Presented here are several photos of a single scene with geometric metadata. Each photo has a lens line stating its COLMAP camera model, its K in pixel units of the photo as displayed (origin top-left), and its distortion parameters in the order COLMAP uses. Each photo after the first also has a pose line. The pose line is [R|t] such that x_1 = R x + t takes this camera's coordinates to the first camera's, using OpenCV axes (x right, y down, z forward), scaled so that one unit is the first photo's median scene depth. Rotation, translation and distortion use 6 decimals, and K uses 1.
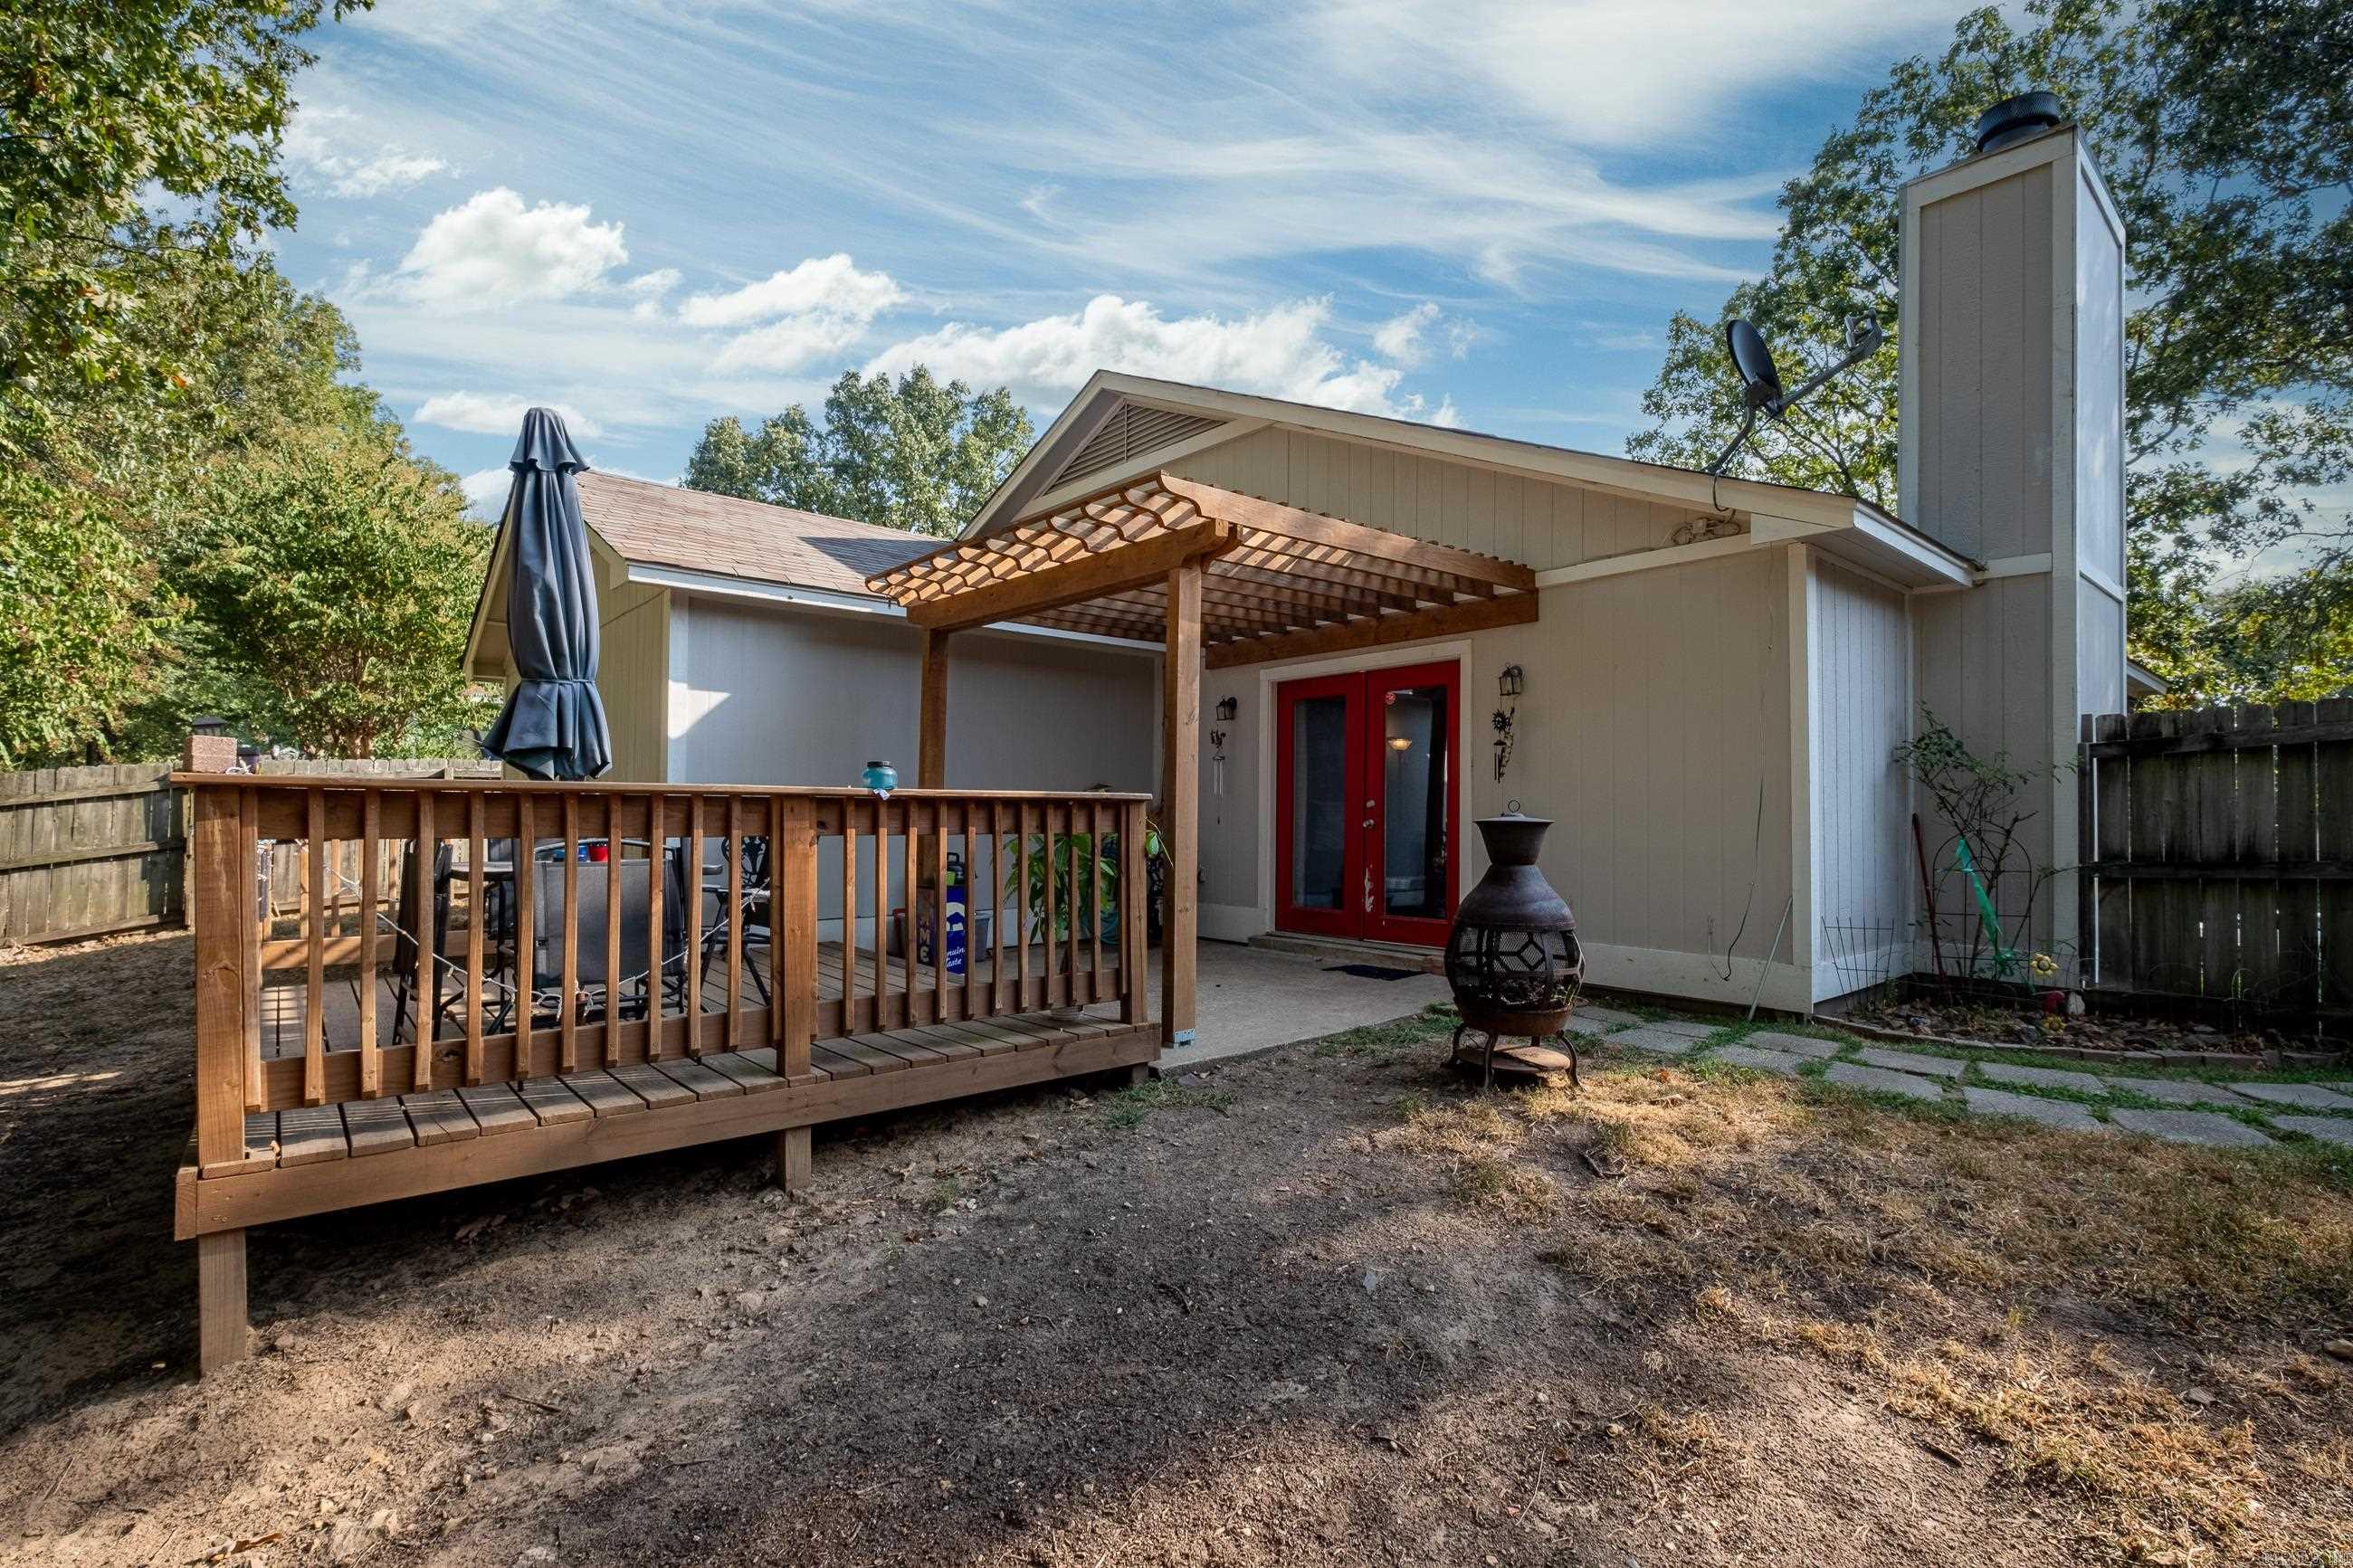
lens RADIAL K [[1069.3, 0, 1178.4], [0, 1069.3, 761.4], [0, 0, 1]] dist [0.000797, -0.000309]
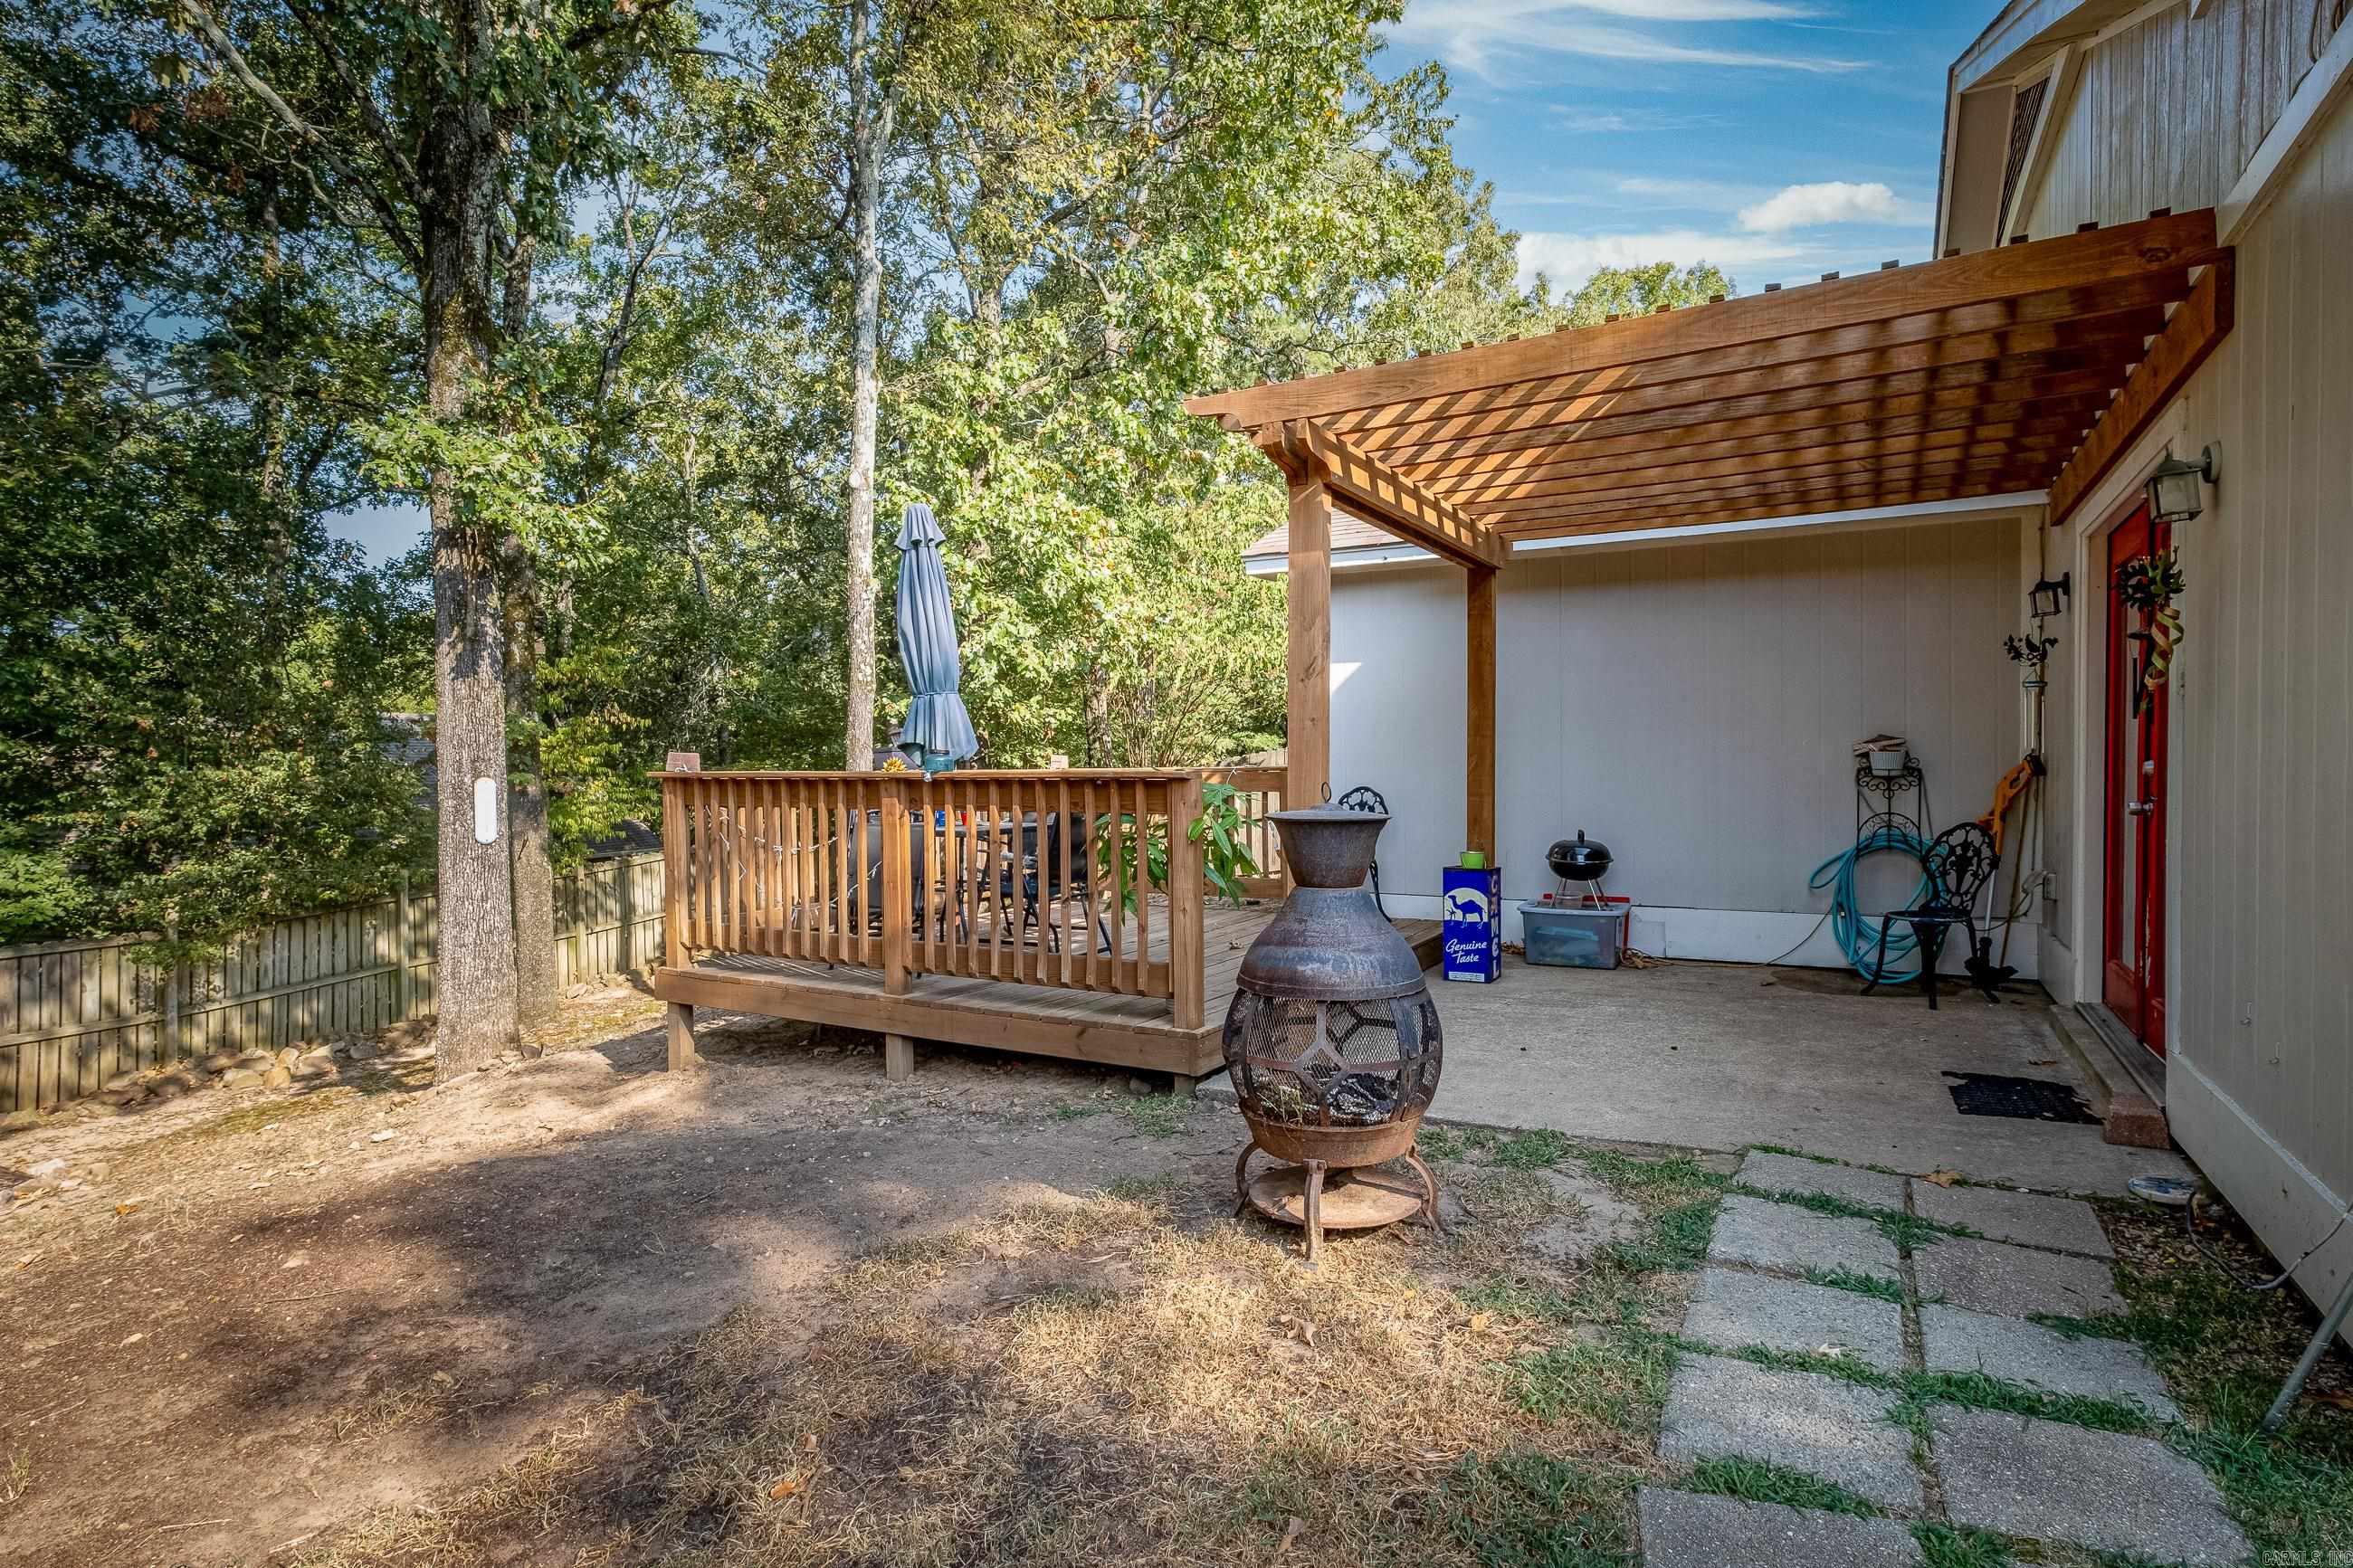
lens RADIAL K [[1181.3, 0, 1176.5], [0, 1181.3, 784.0], [0, 0, 1]] dist [0.000259, 0.000001]
pose [[0.335420, 0.005634, -0.942052, 0.970558], [0.051369, 0.998385, 0.024260, 0.019748], [0.940667, -0.056530, 0.334589, 0.745303]]
